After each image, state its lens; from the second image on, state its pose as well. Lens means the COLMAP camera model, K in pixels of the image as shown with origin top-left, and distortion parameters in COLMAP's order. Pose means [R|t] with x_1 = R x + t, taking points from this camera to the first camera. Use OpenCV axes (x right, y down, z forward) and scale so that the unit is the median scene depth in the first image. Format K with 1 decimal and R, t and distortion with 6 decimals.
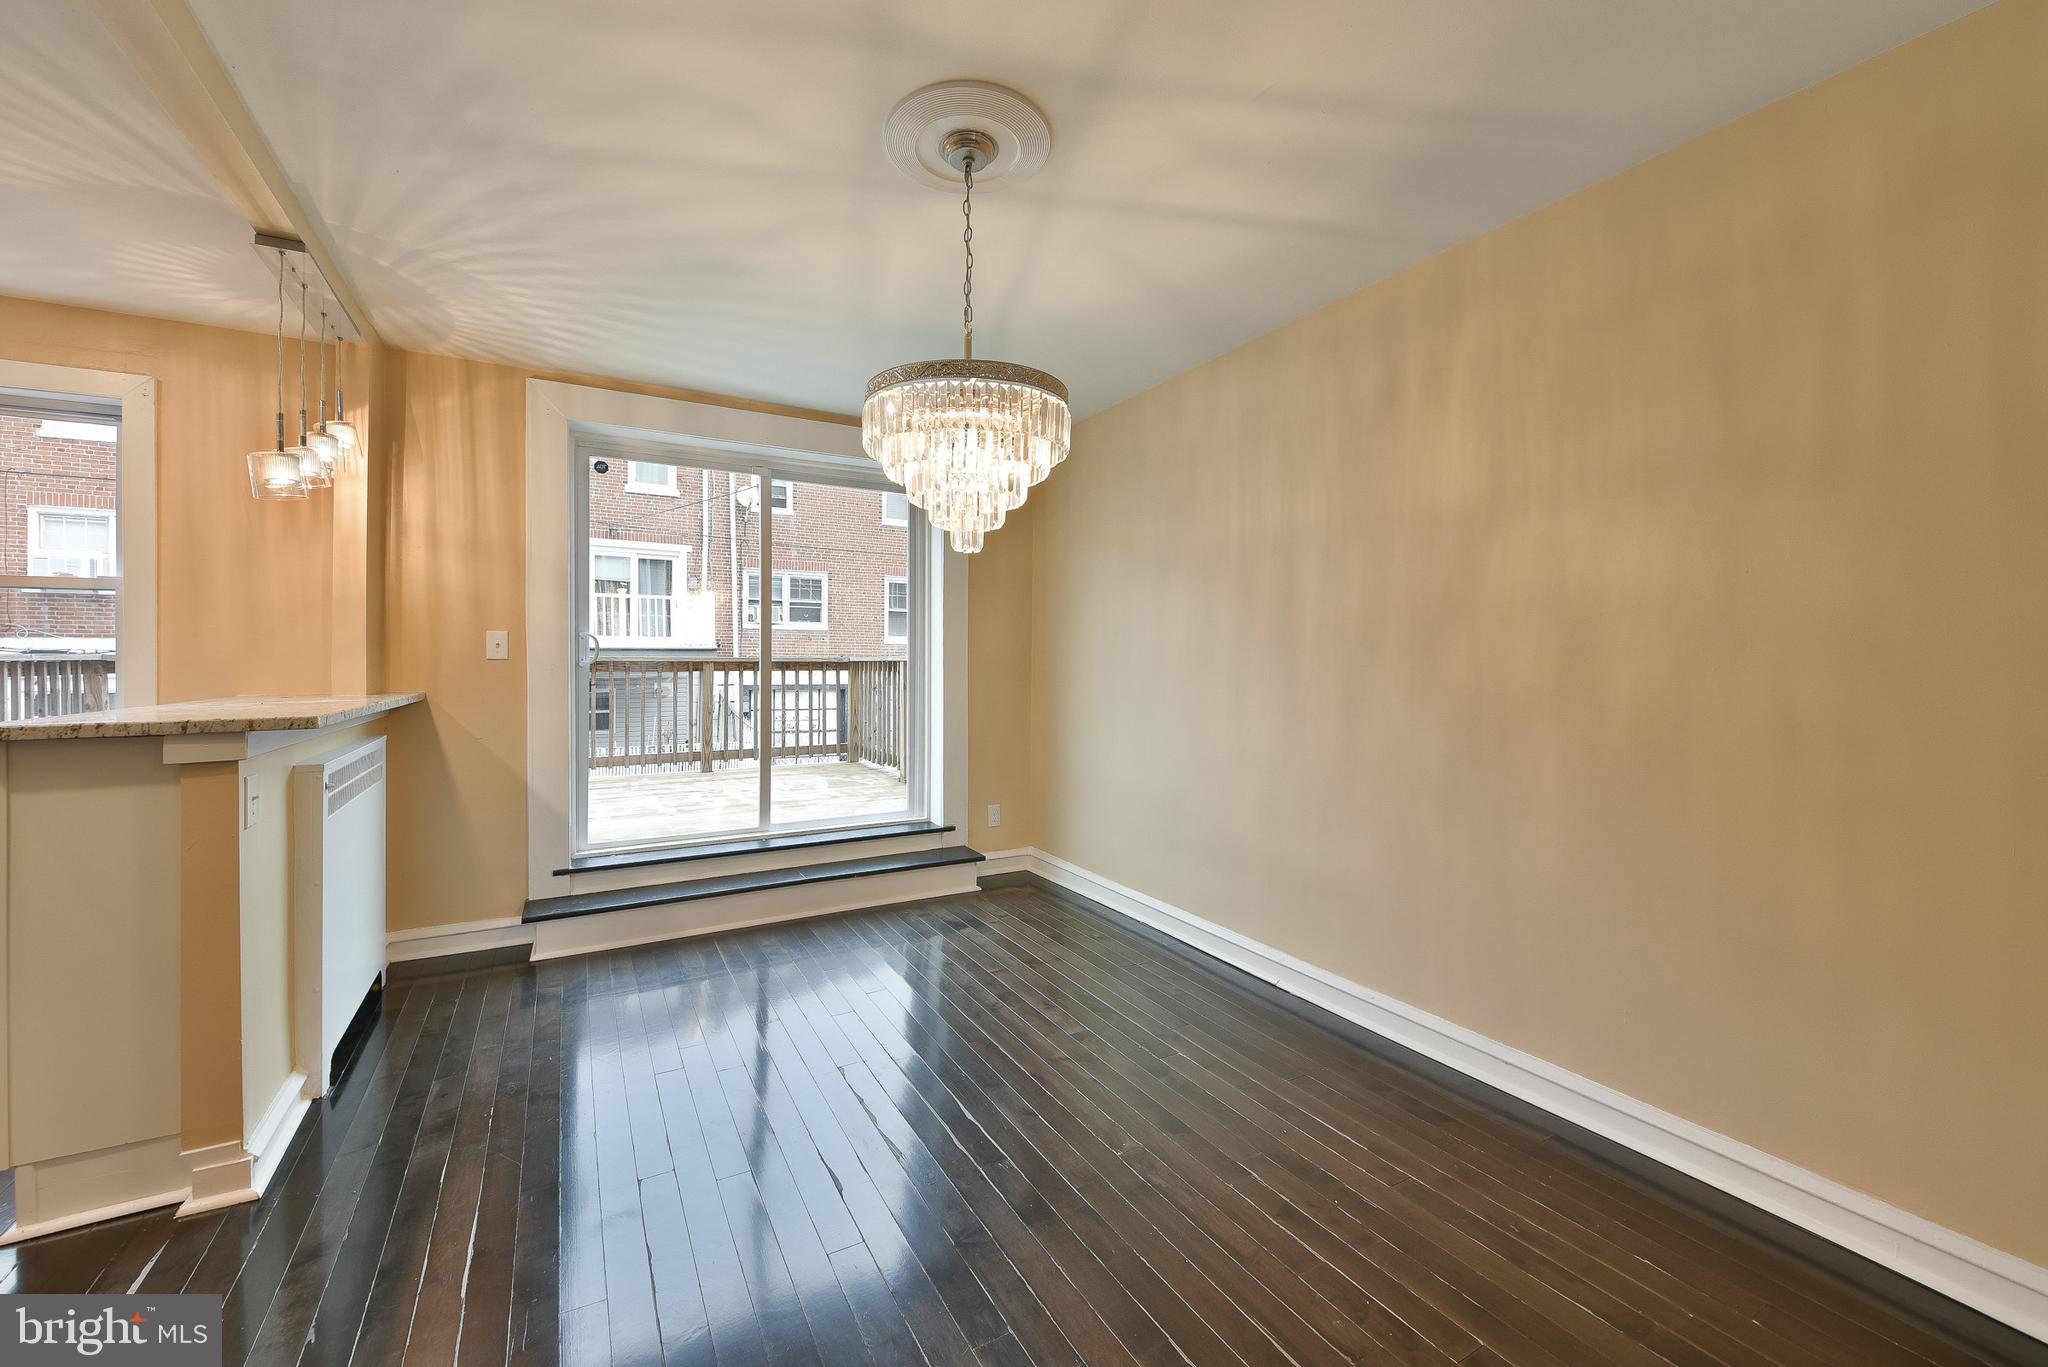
lens RADIAL K [[790.4, 0, 994.5], [0, 790.4, 666.5], [0, 0, 1]] dist [-0.000396, -0.000614]
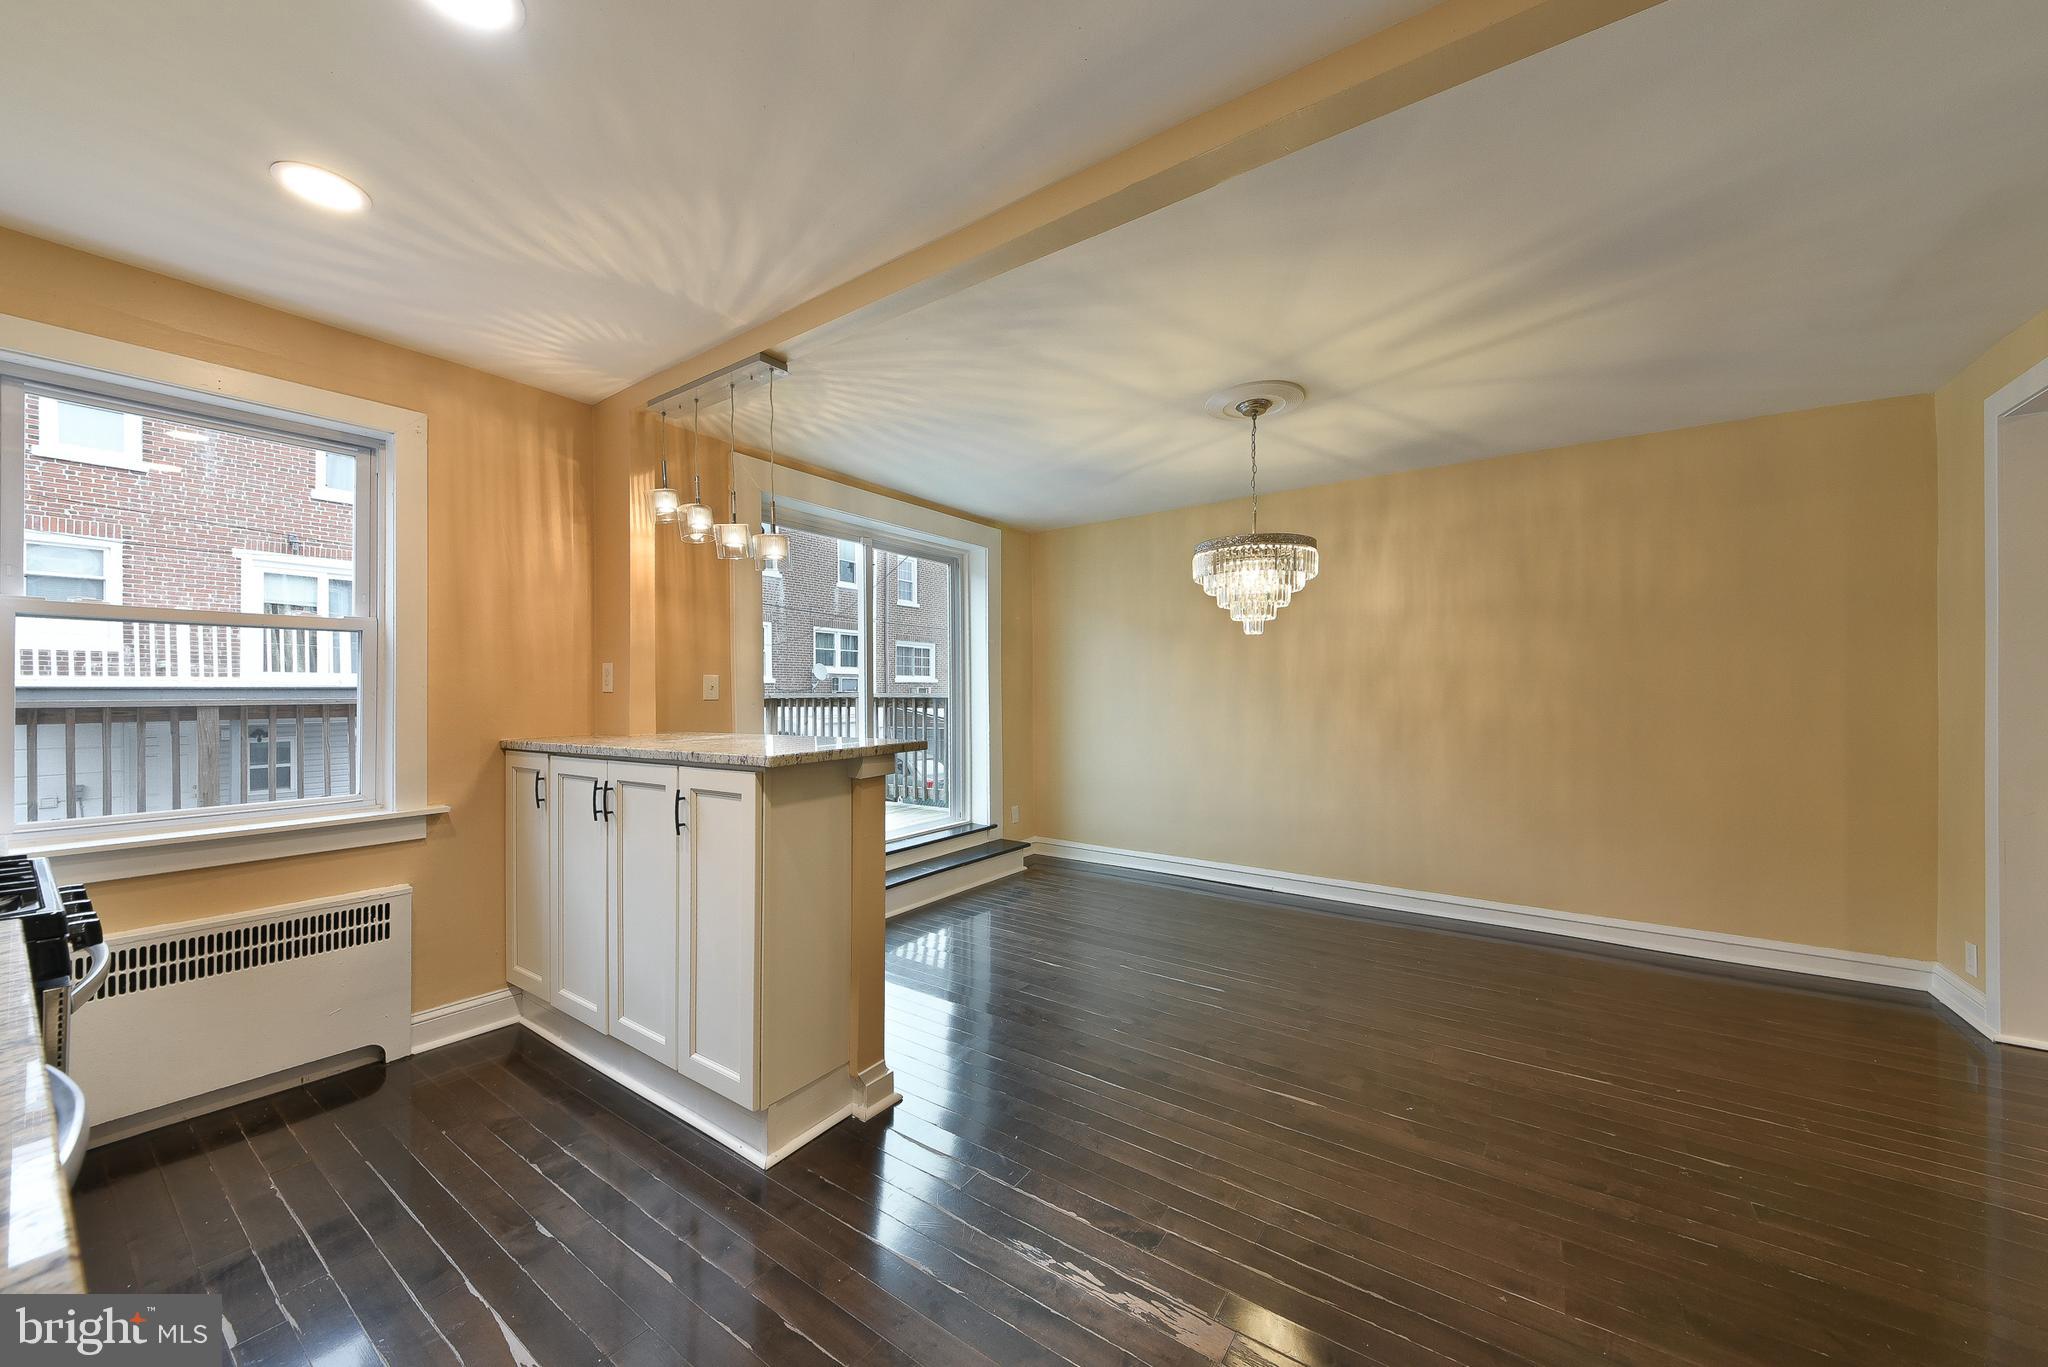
lens RADIAL K [[736.1, 0, 1022.8], [0, 736.1, 688.2], [0, 0, 1]] dist [0.012784, -0.001553]
pose [[0.893443, -0.005472, 0.449144, -0.722790], [0.013237, 0.999812, -0.014151, -0.005194], [-0.448982, 0.018588, 0.893347, -0.133017]]
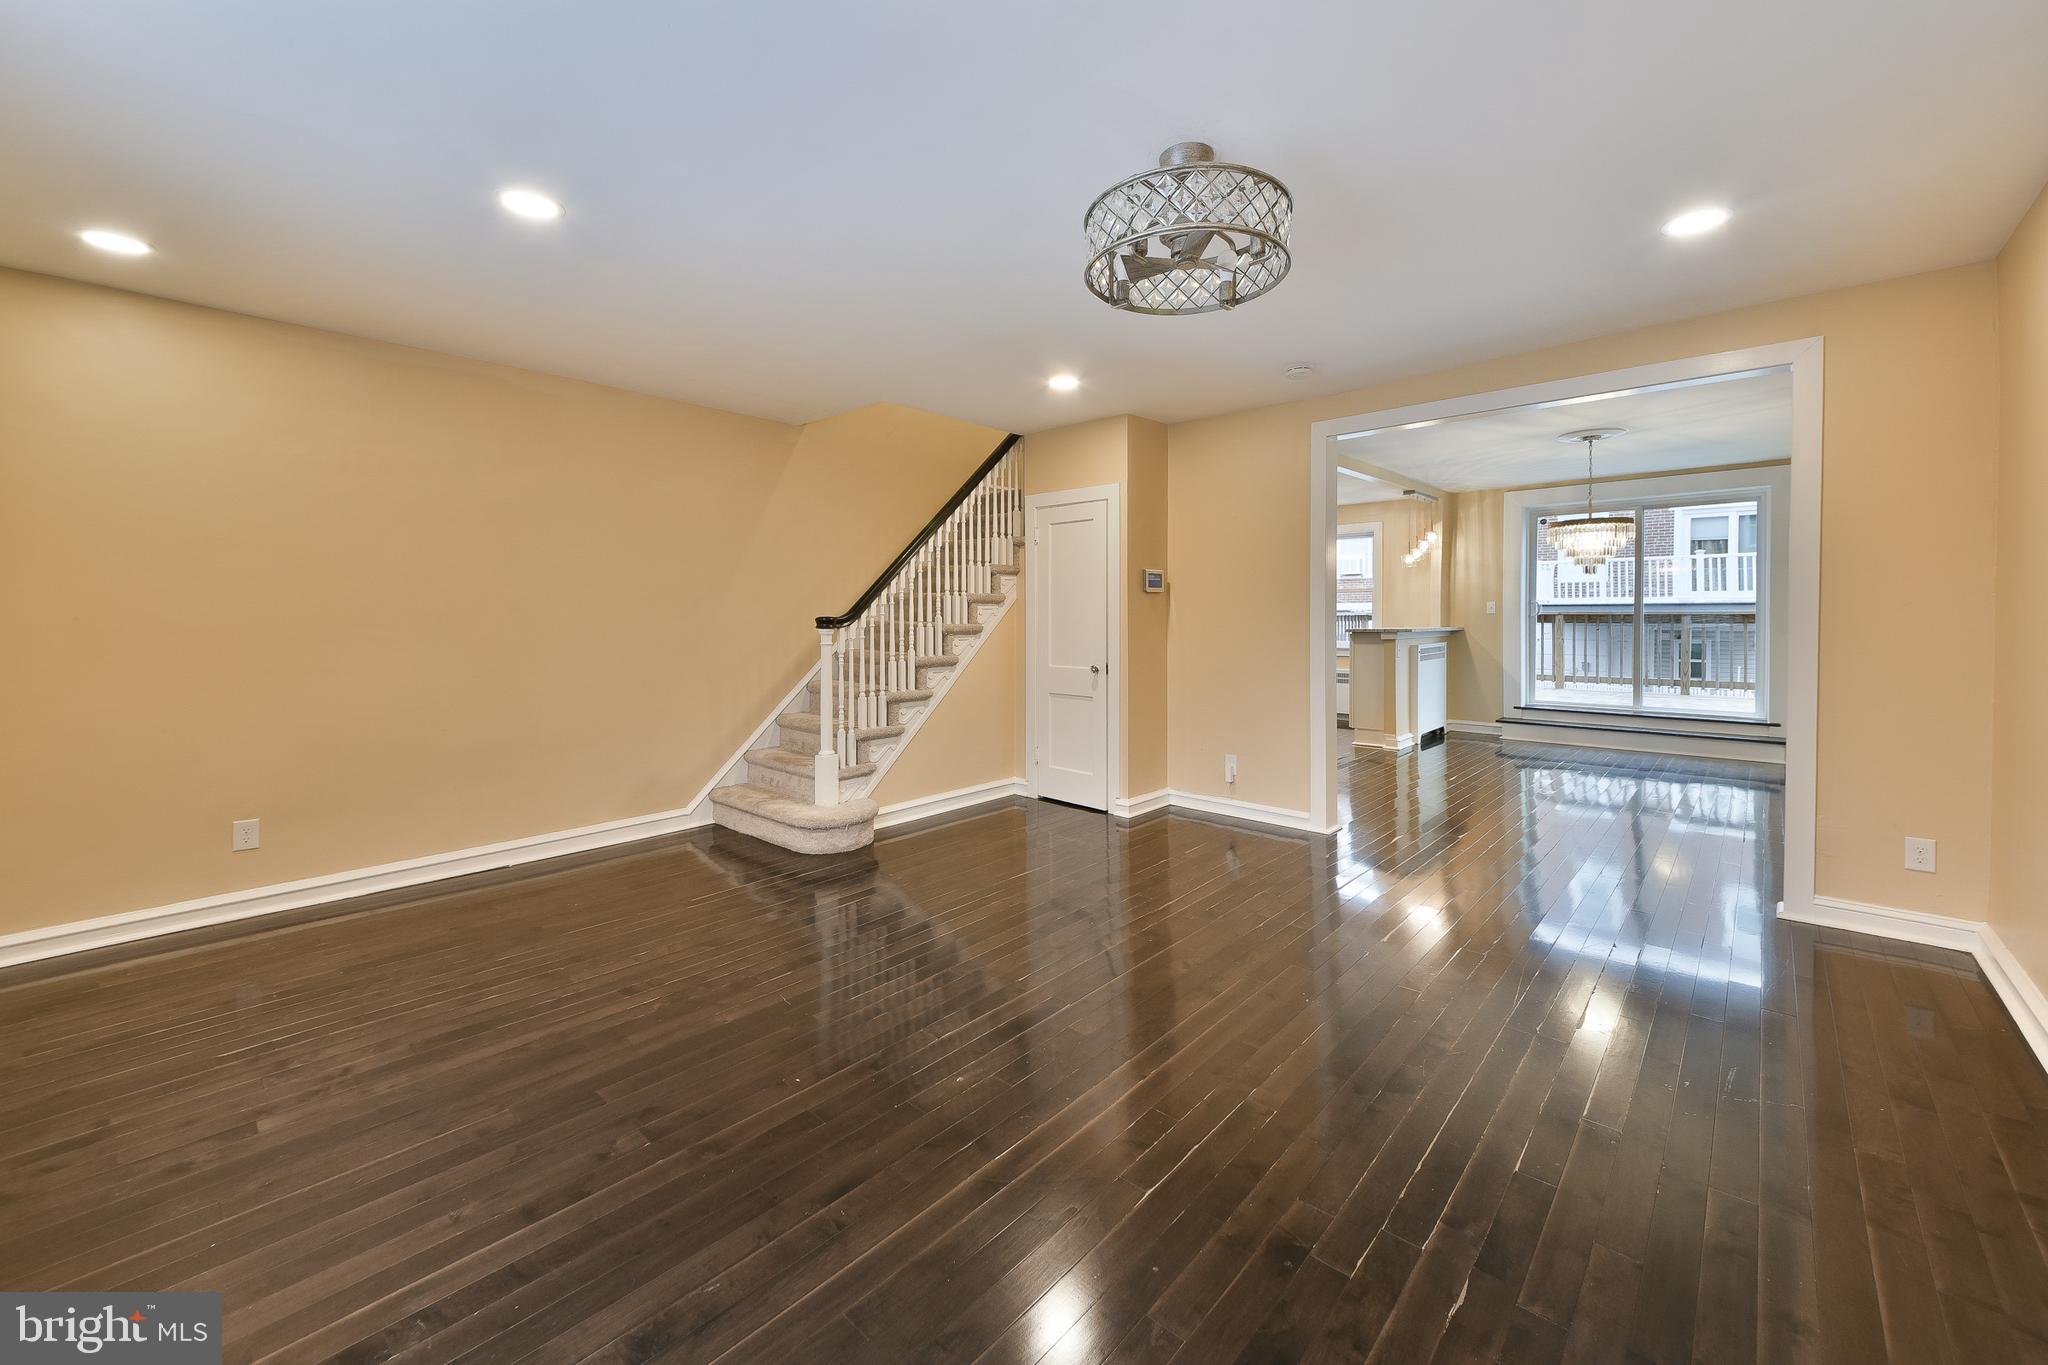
lens RADIAL K [[790.4, 0, 1003.1], [0, 790.4, 620.8], [0, 0, 1]] dist [-0.000396, -0.000614]
pose [[0.294624, 0.004959, -0.955600, 1.249976], [-0.004751, 0.999982, 0.003725, 0.010923], [0.955601, 0.003442, 0.294642, -1.140577]]
